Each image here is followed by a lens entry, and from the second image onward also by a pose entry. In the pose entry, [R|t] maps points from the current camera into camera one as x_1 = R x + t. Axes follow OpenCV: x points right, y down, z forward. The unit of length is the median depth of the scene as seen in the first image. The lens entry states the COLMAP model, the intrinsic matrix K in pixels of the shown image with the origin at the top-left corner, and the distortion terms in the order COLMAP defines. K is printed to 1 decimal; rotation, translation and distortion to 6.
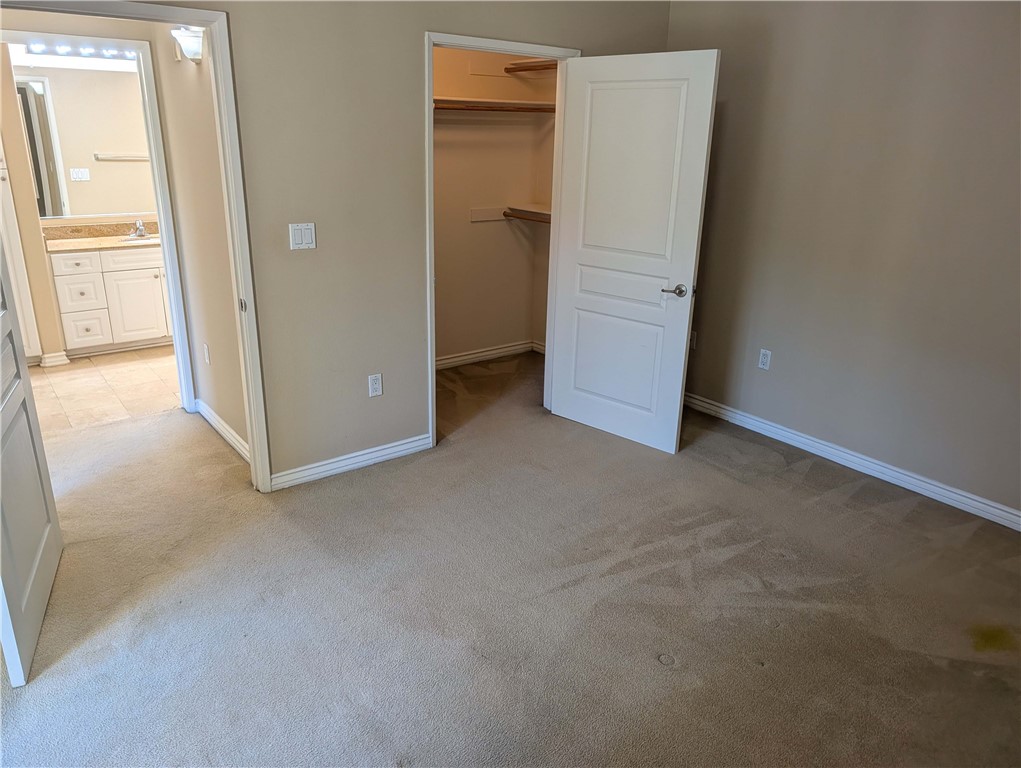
lens RADIAL K [[718.3, 0, 510.7], [0, 718.3, 377.1], [0, 0, 1]] dist [-0.011611, -0.008119]
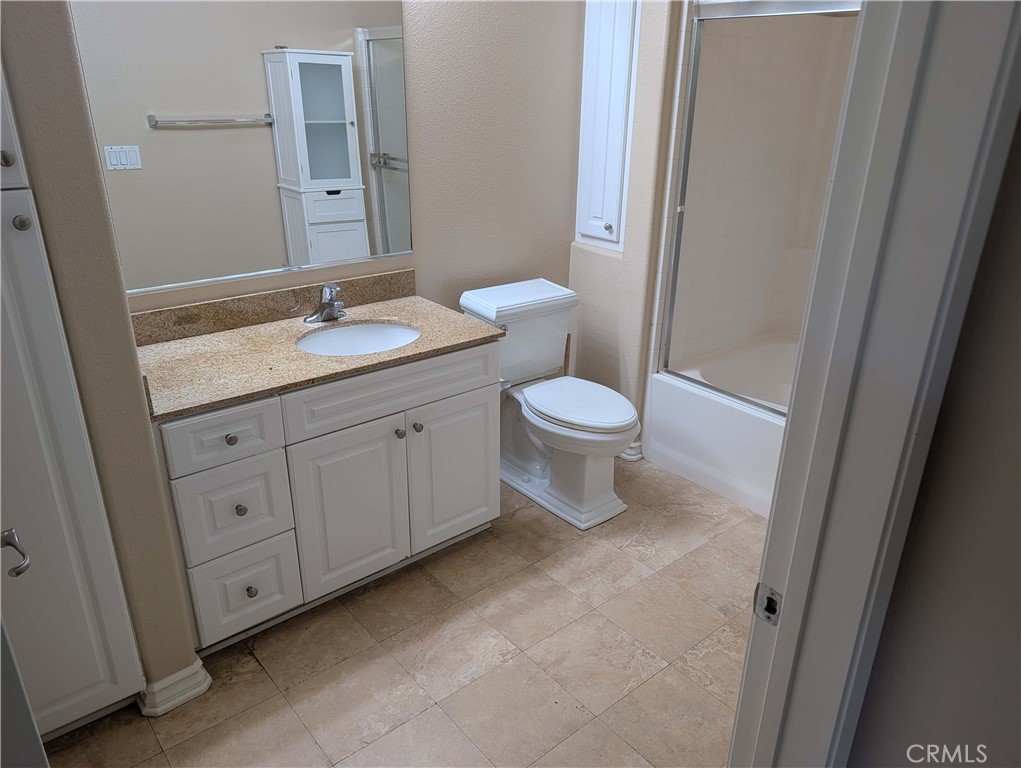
lens RADIAL K [[729.9, 0, 510.5], [0, 729.9, 384.0], [0, 0, 1]] dist [-0.001365, 0.000294]
pose [[0.999201, -0.021093, 0.033935, -0.397169], [0.018648, 0.997313, 0.070839, -0.175520], [-0.035338, -0.070149, 0.996910, 0.521885]]
